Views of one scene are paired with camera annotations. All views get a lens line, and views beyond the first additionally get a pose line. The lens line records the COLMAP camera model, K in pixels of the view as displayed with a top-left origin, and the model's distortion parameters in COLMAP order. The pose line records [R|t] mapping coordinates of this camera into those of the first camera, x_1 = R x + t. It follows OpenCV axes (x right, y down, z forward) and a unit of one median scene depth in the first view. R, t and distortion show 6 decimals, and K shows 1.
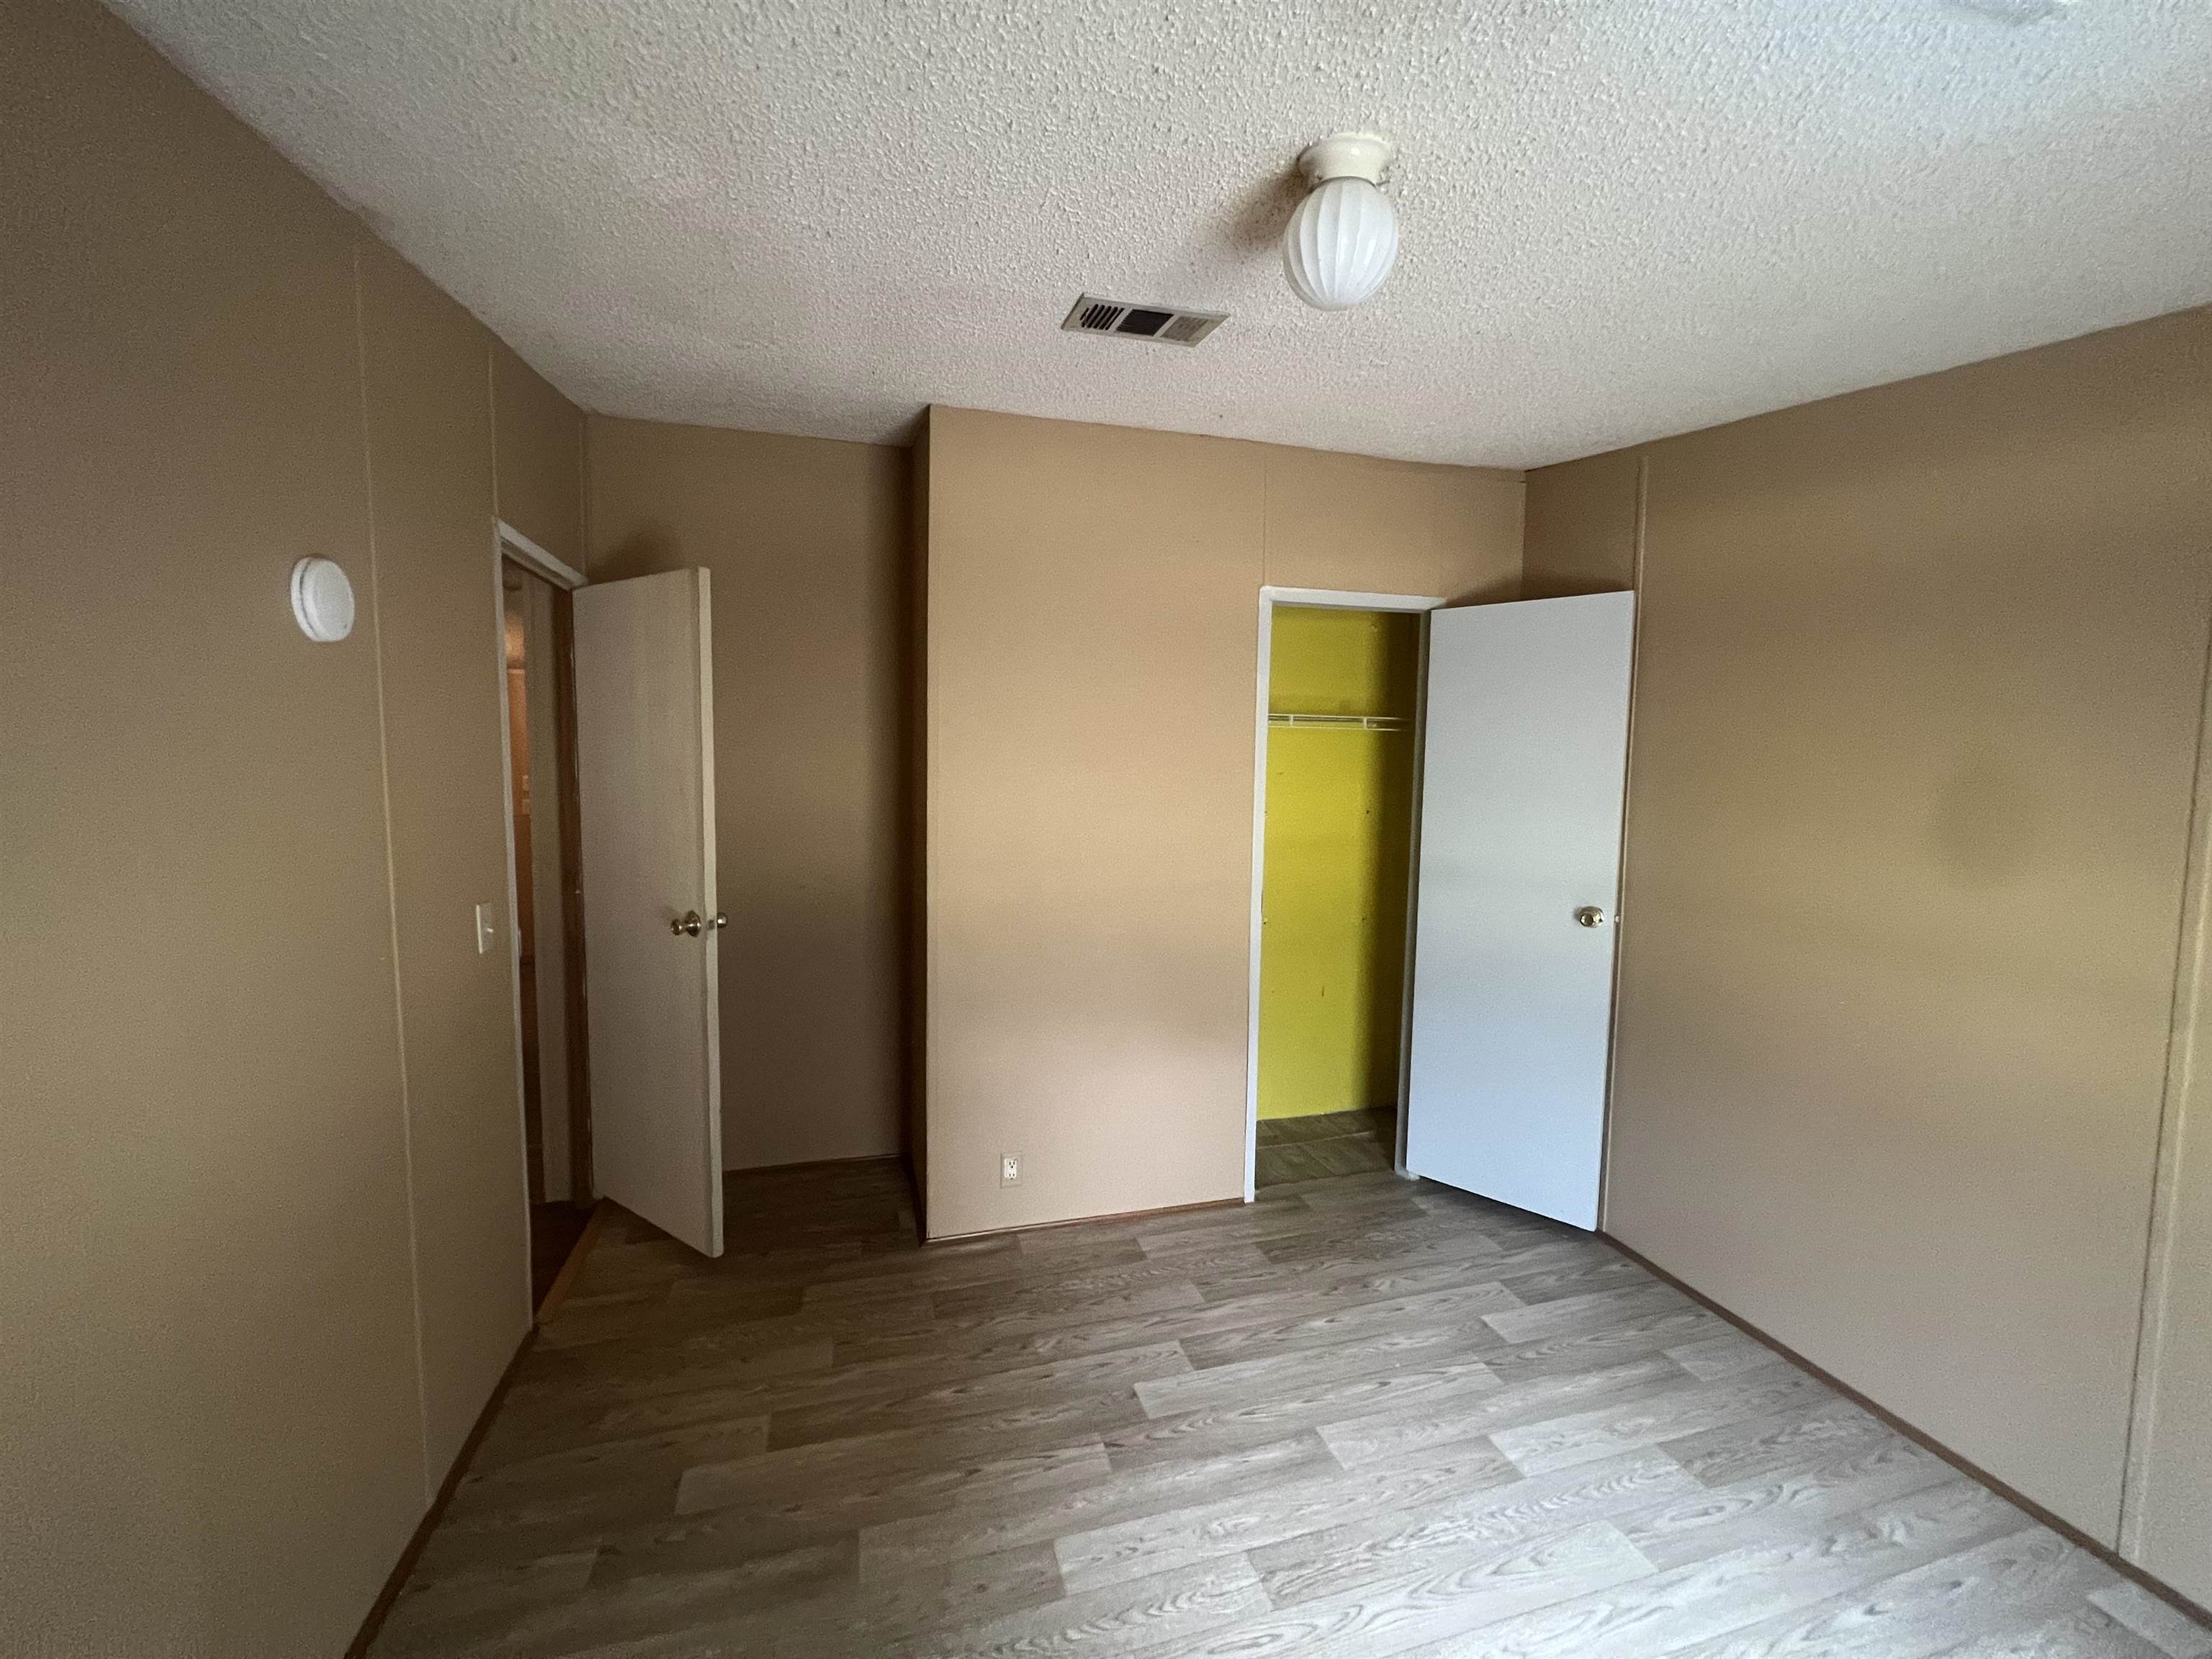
lens RADIAL K [[893.2, 0, 1106.0], [0, 893.2, 829.5], [0, 0, 1]] dist [-0.003277, 0.000186]
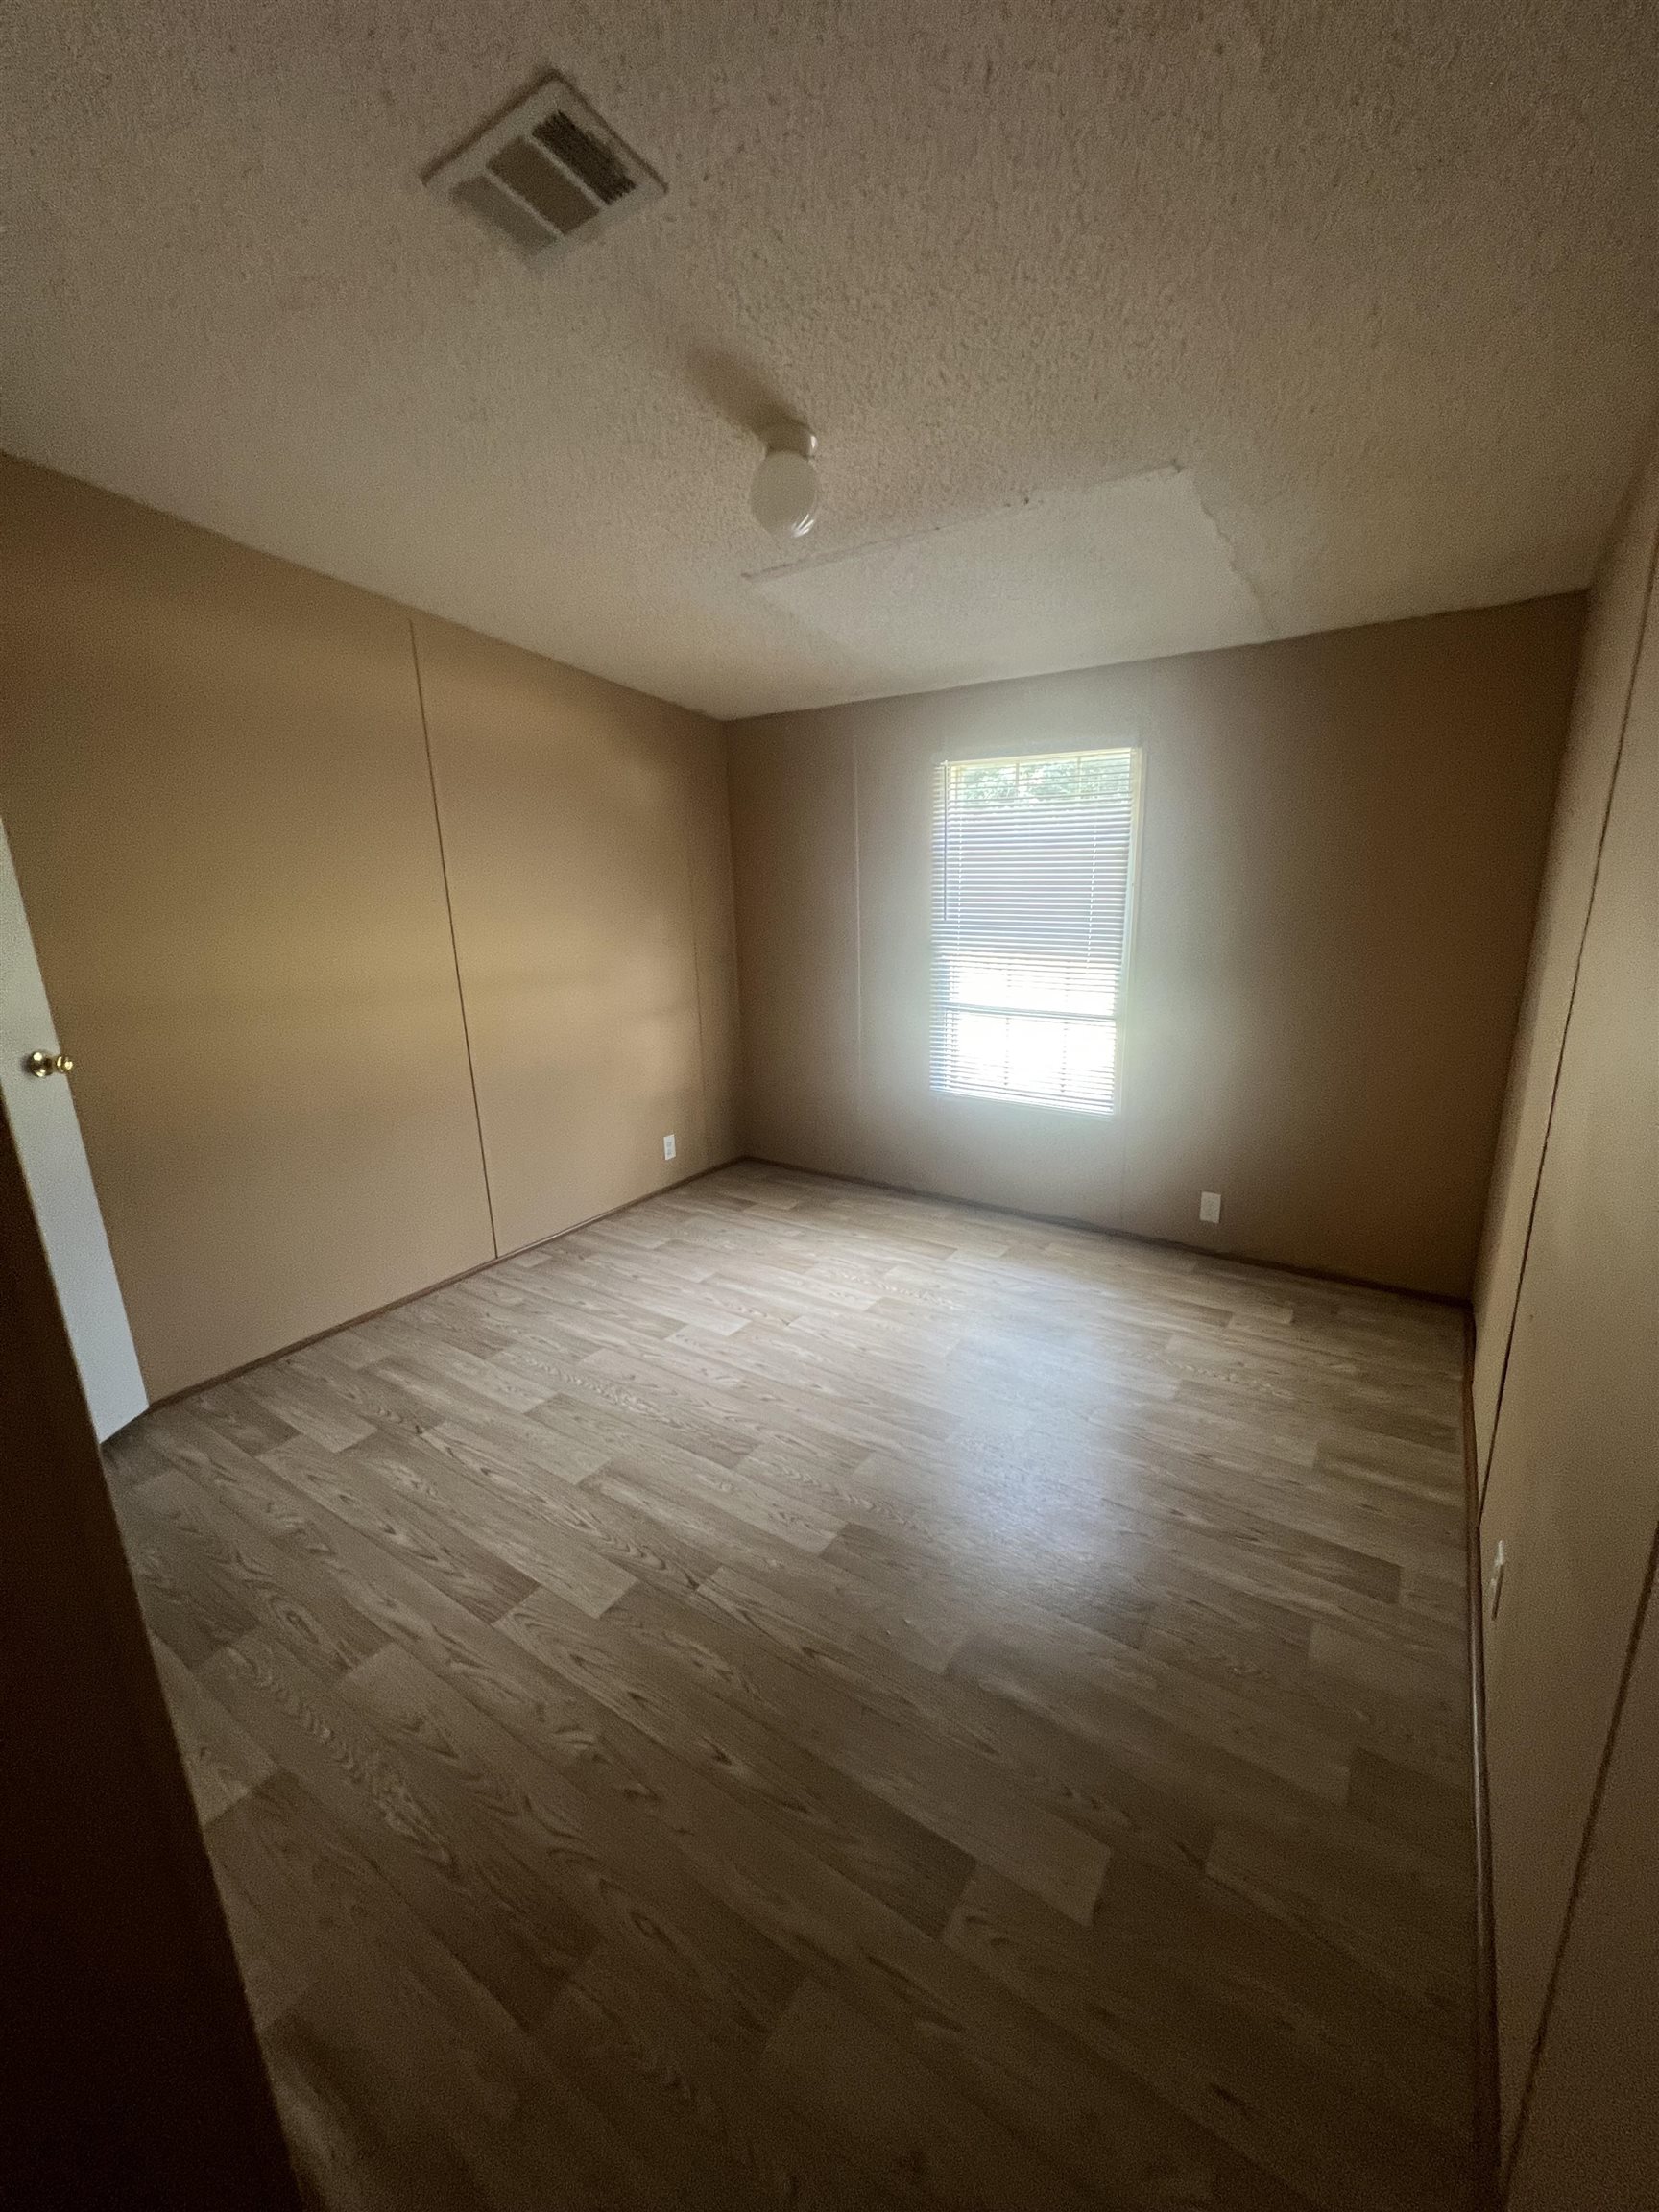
lens RADIAL K [[883.4, 0, 829.5], [0, 883.4, 1106.0], [0, 0, 1]] dist [0.000804, 0.000066]
pose [[-0.638078, -0.186368, 0.747077, -0.645754], [0.086517, 0.946767, 0.310077, -0.064890], [-0.765096, 0.262488, -0.587987, 1.217199]]
